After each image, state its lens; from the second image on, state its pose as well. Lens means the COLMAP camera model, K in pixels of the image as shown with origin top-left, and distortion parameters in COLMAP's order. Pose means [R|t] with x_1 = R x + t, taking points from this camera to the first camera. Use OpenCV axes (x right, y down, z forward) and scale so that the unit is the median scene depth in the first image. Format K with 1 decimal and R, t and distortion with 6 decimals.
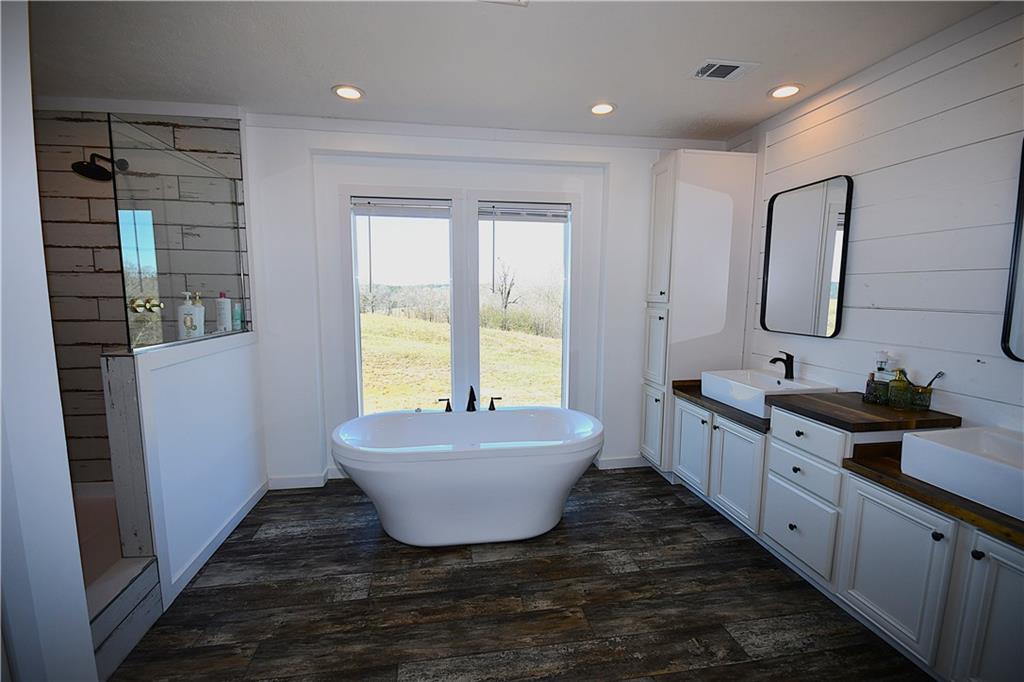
lens RADIAL K [[450.8, 0, 507.1], [0, 450.8, 347.4], [0, 0, 1]] dist [-0.000332, -0.008664]
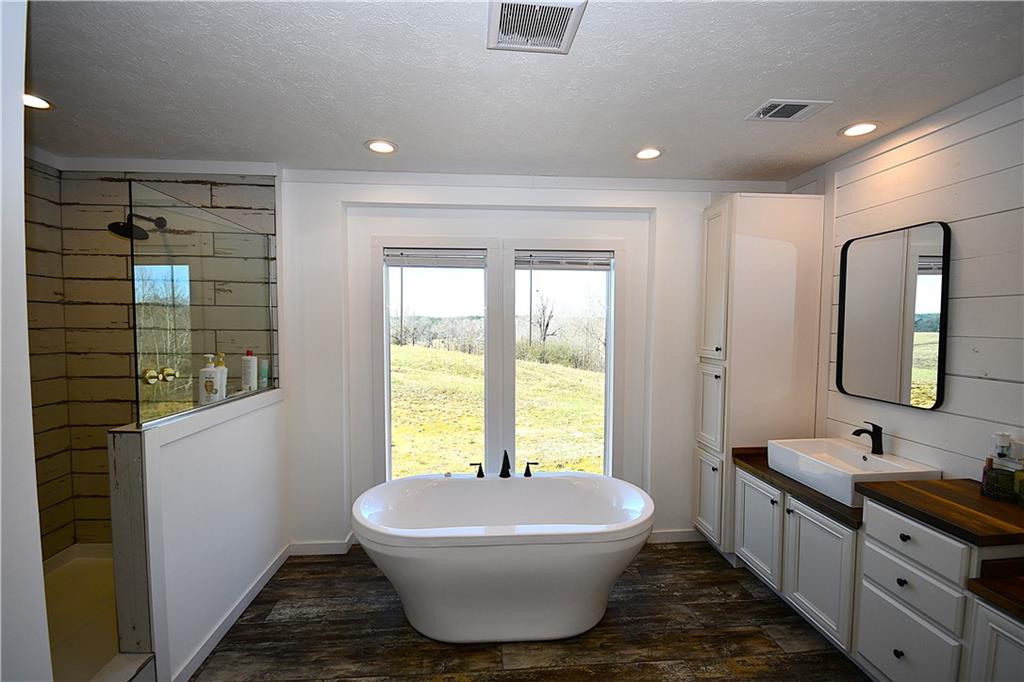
lens RADIAL K [[452.1, 0, 506.5], [0, 452.1, 346.8], [0, 0, 1]] dist [0.000674, -0.009243]
pose [[0.996290, 0.003504, -0.085993, 0.001729], [-0.009752, 0.997332, -0.072349, -0.063405], [0.085510, 0.072919, 0.993665, 0.079850]]
